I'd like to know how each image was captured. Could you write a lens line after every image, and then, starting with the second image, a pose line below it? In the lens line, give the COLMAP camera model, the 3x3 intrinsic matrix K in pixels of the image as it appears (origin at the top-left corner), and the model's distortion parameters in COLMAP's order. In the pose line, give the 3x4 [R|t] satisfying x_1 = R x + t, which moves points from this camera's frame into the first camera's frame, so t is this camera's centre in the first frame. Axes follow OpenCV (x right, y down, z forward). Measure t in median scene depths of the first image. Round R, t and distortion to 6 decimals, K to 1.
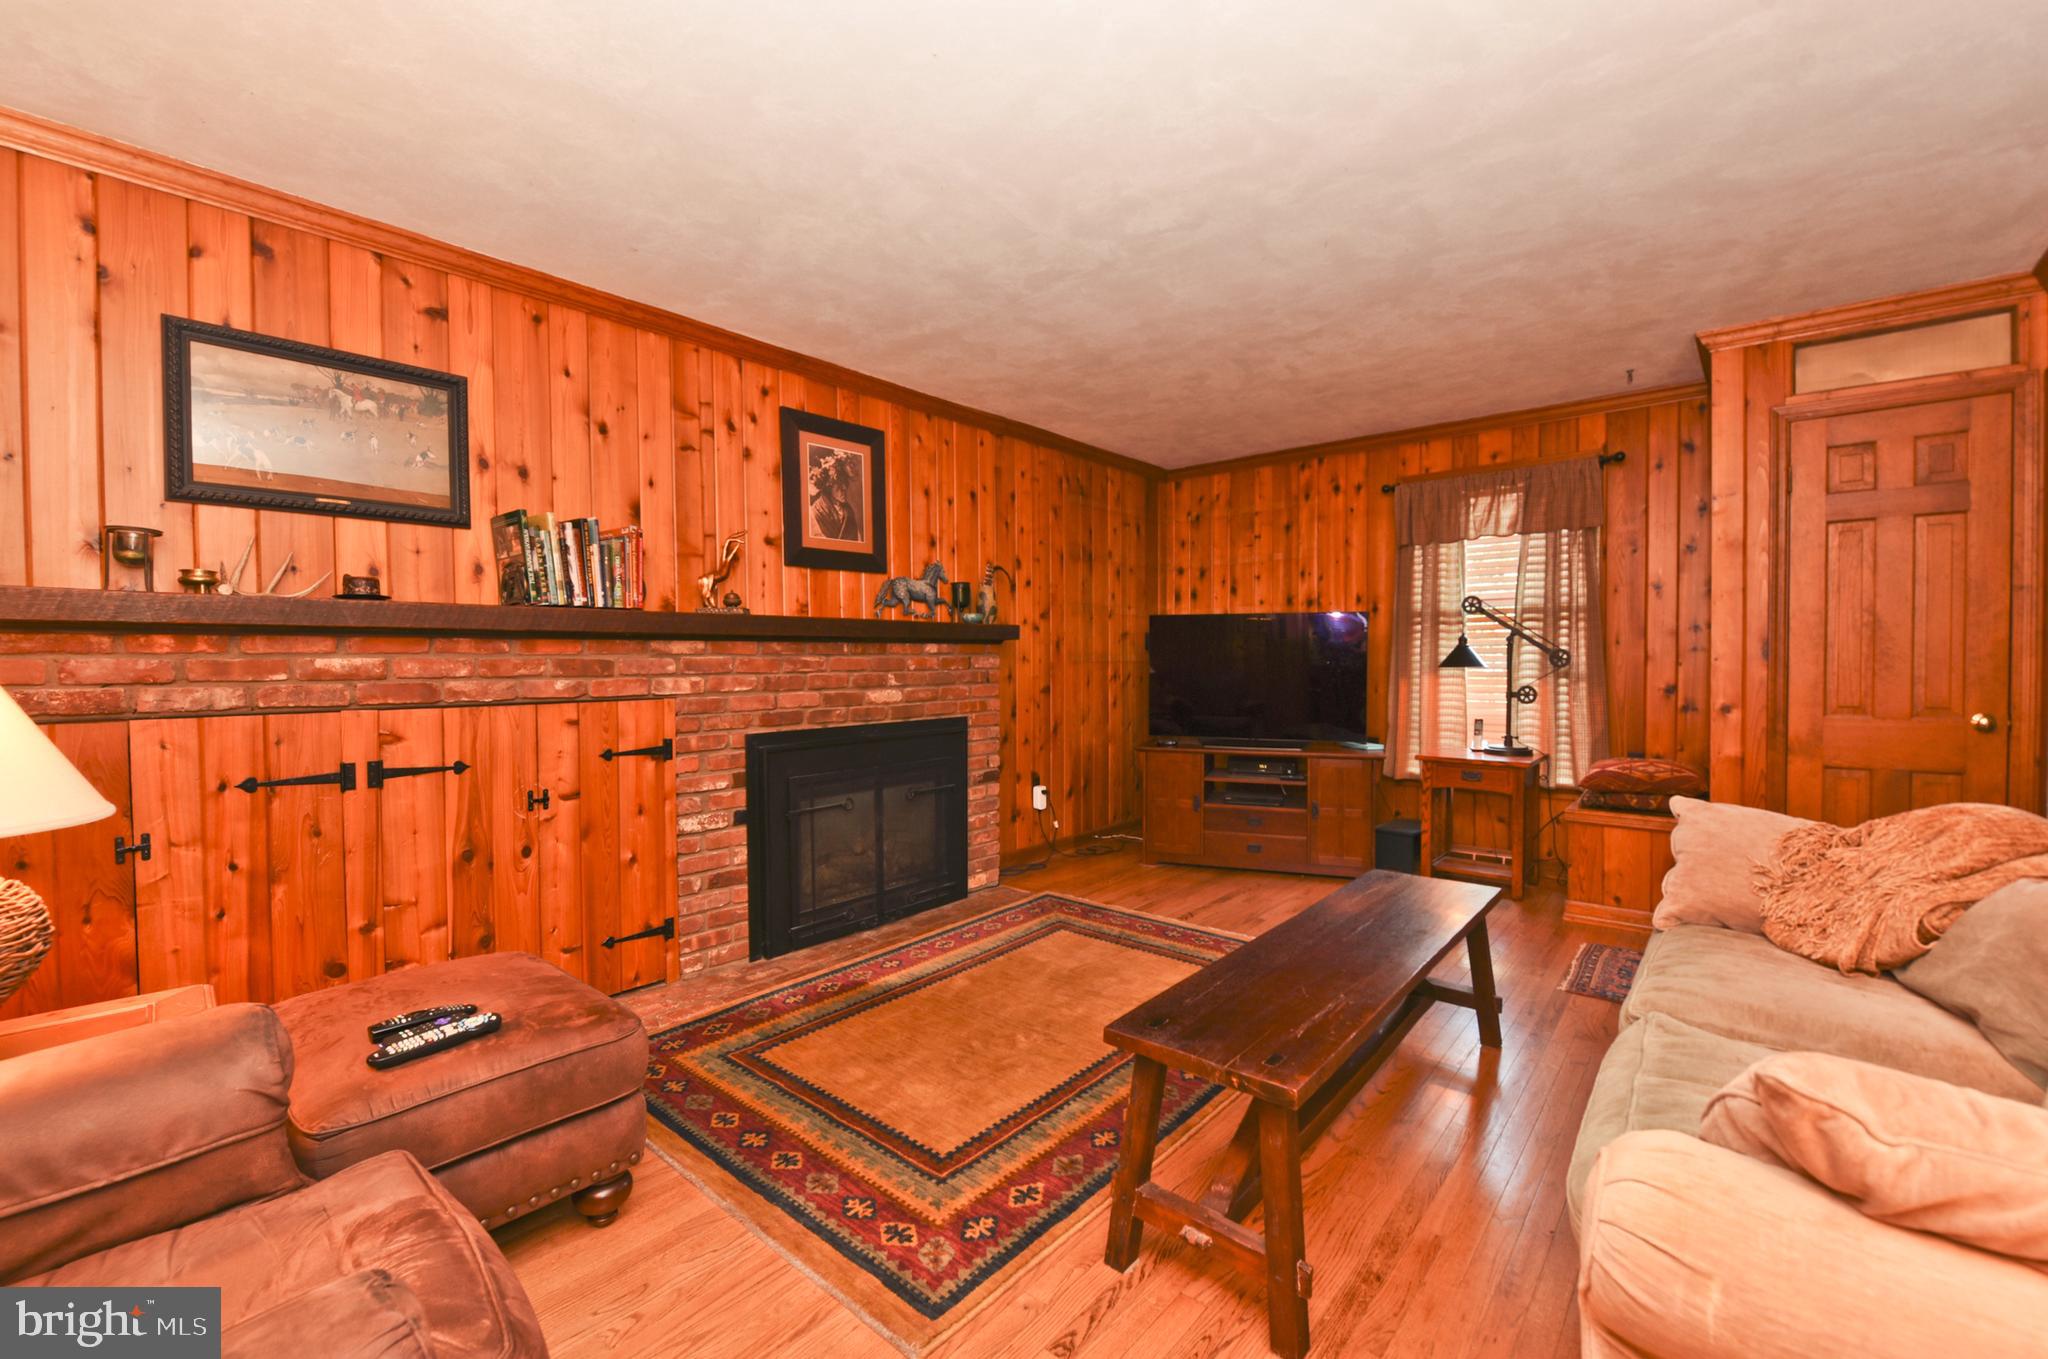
lens RADIAL K [[790.5, 0, 1024.0], [0, 790.5, 679.5], [0, 0, 1]] dist [0.000347, 0.000085]
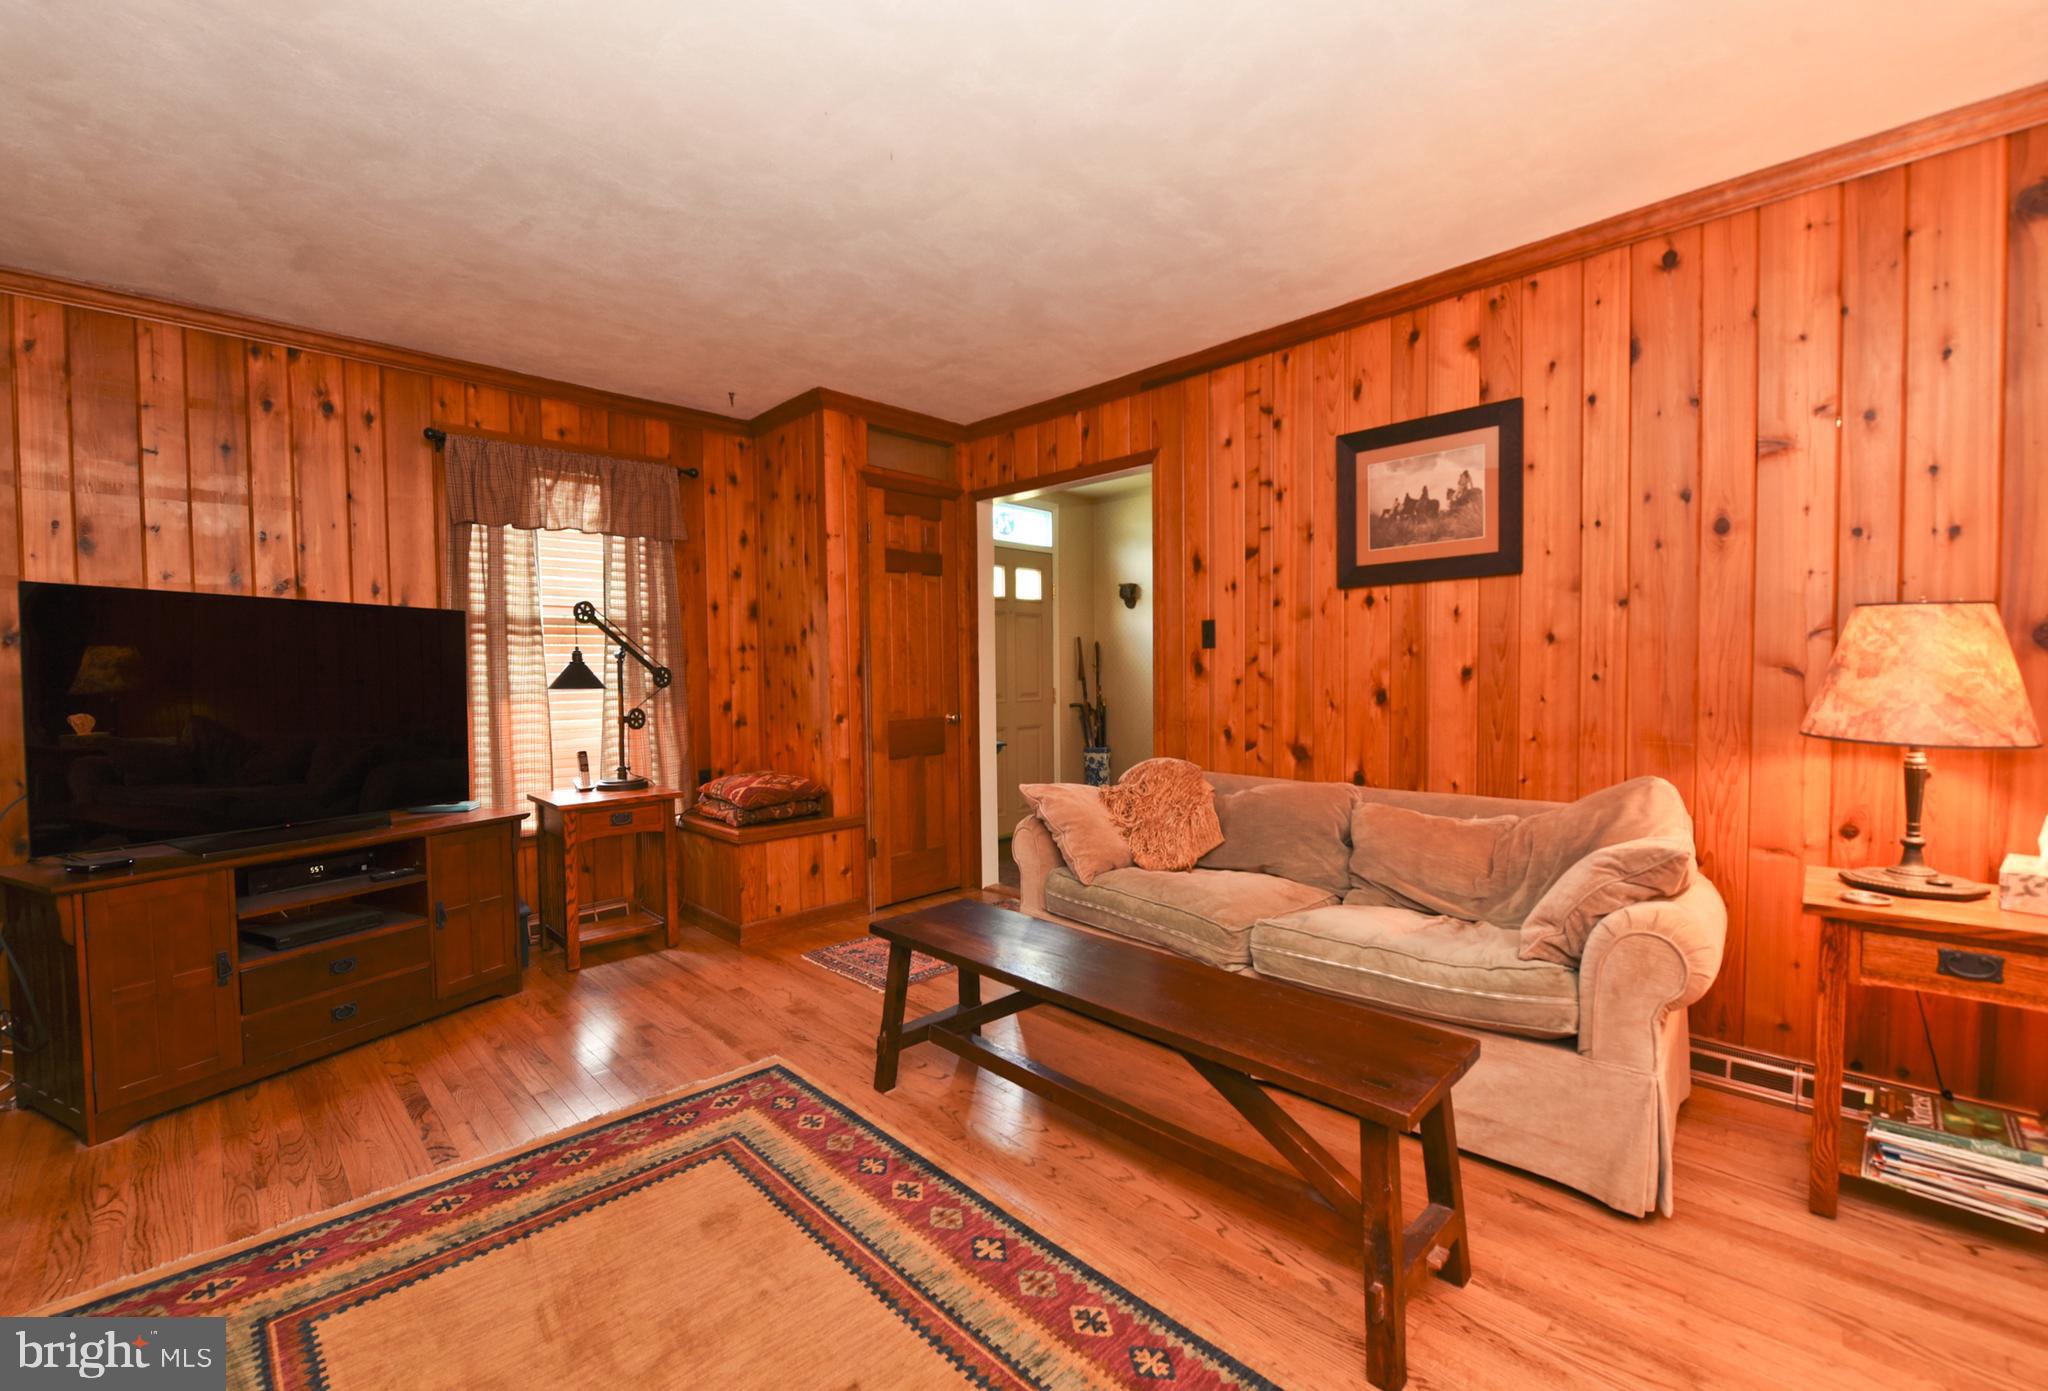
lens RADIAL K [[875.7, 0, 1029.7], [0, 875.7, 709.0], [0, 0, 1]] dist [0.000237, -0.000107]
pose [[0.106311, -0.036802, 0.993652, -0.291465], [0.033607, 0.998877, 0.033400, -0.009664], [-0.993765, 0.029843, 0.107429, 0.454956]]
